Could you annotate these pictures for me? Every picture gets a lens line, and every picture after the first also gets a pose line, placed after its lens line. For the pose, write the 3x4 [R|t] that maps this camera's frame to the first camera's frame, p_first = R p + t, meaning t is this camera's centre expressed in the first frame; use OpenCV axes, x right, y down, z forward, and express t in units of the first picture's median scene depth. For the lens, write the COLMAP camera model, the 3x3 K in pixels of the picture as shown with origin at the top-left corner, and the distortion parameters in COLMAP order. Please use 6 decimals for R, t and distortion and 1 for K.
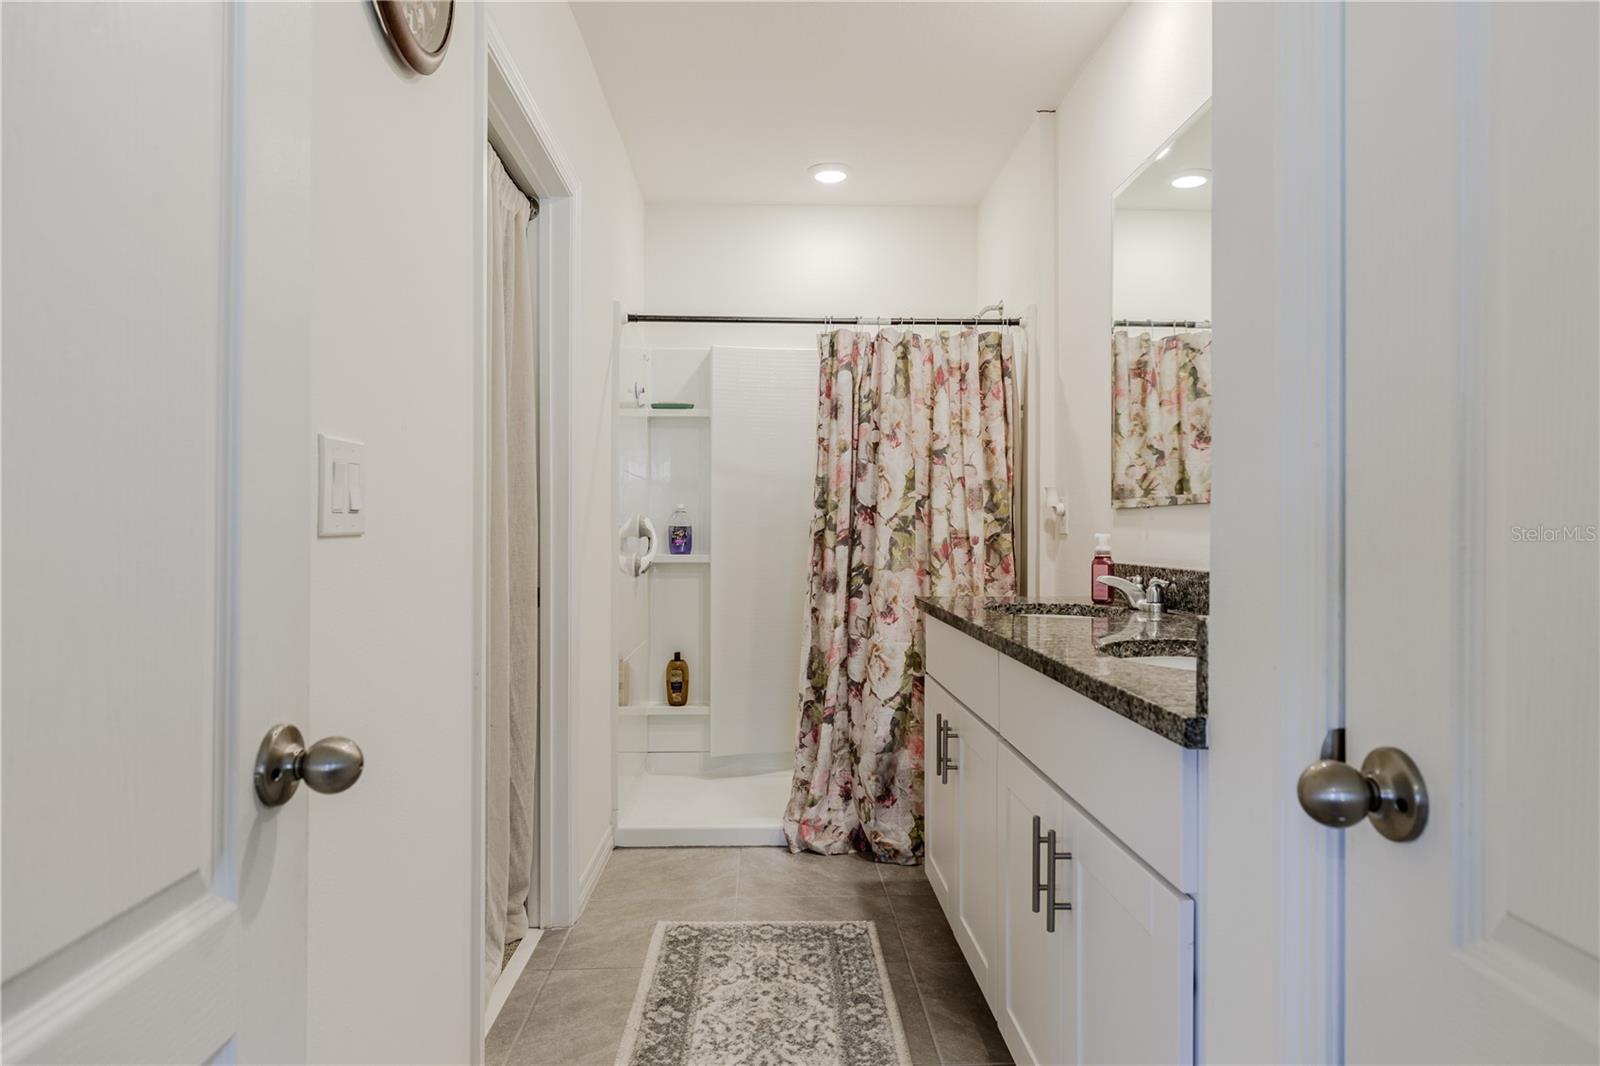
lens RADIAL K [[937.9, 0, 800.8], [0, 937.9, 523.6], [0, 0, 1]] dist [-0.007407, -0.002789]
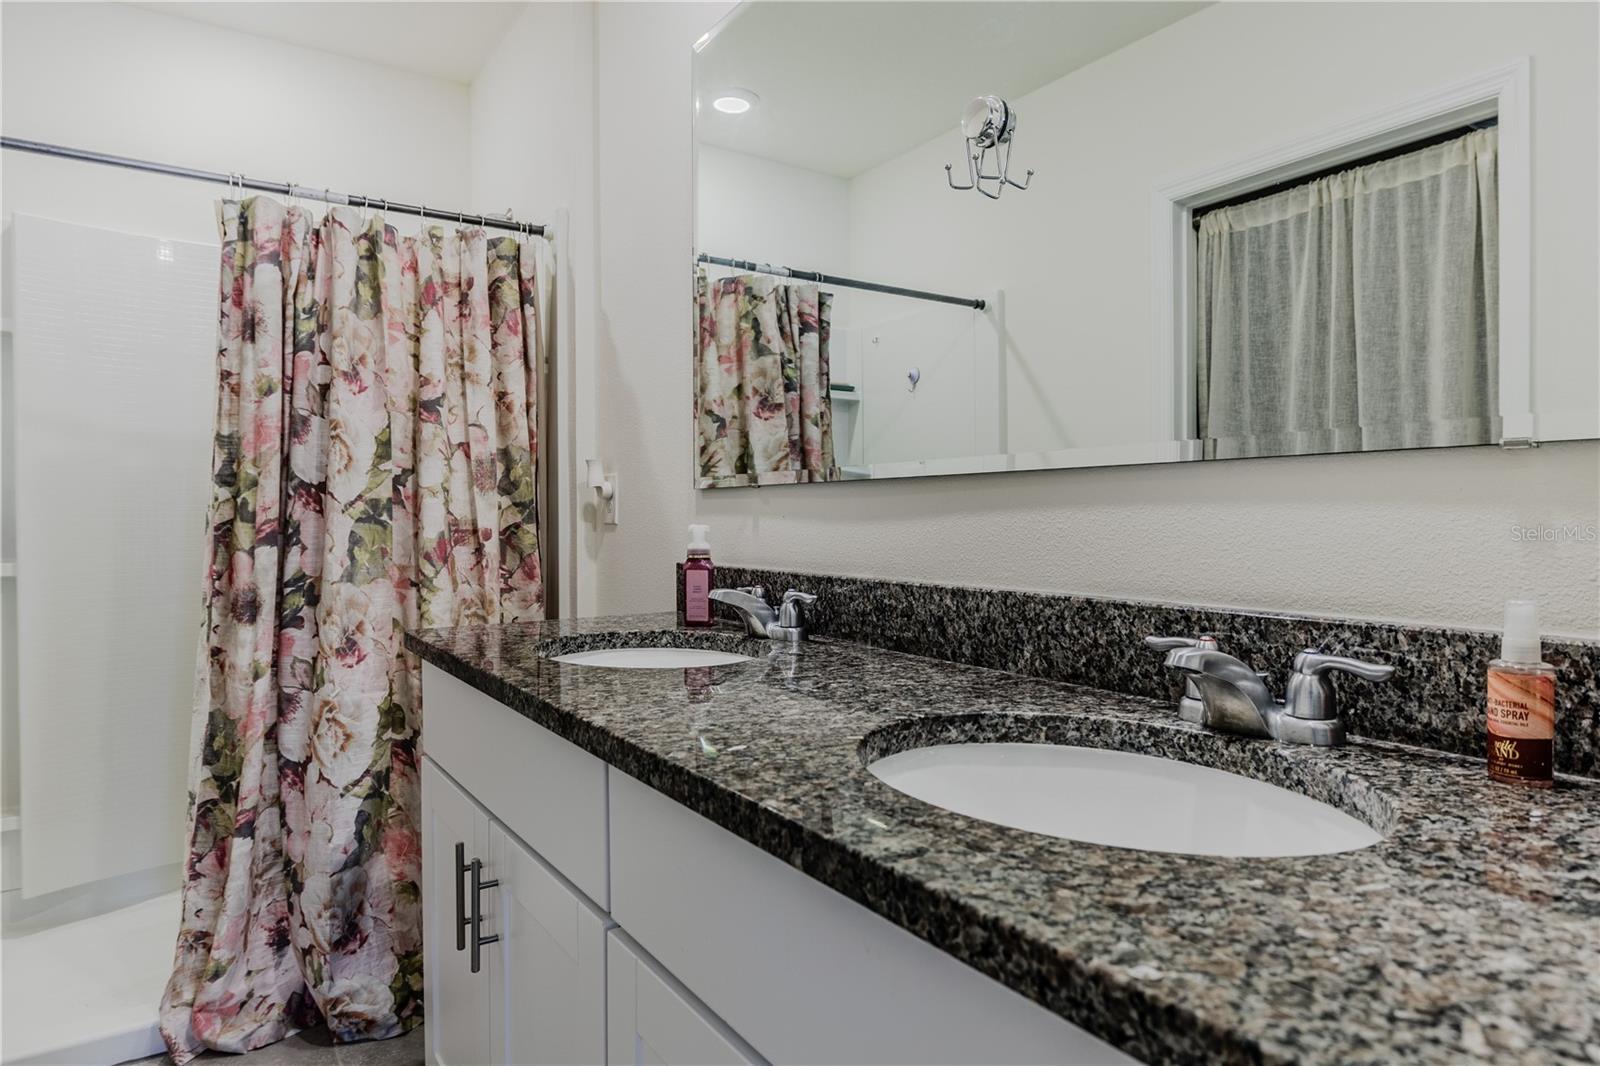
lens RADIAL K [[937.9, 0, 800.8], [0, 937.9, 523.6], [0, 0, 1]] dist [-0.007407, -0.002789]
pose [[0.848073, -0.011297, 0.529759, 0.016306], [0.002601, 0.999849, 0.017159, -0.001216], [-0.529873, -0.013174, 0.847975, 0.285164]]
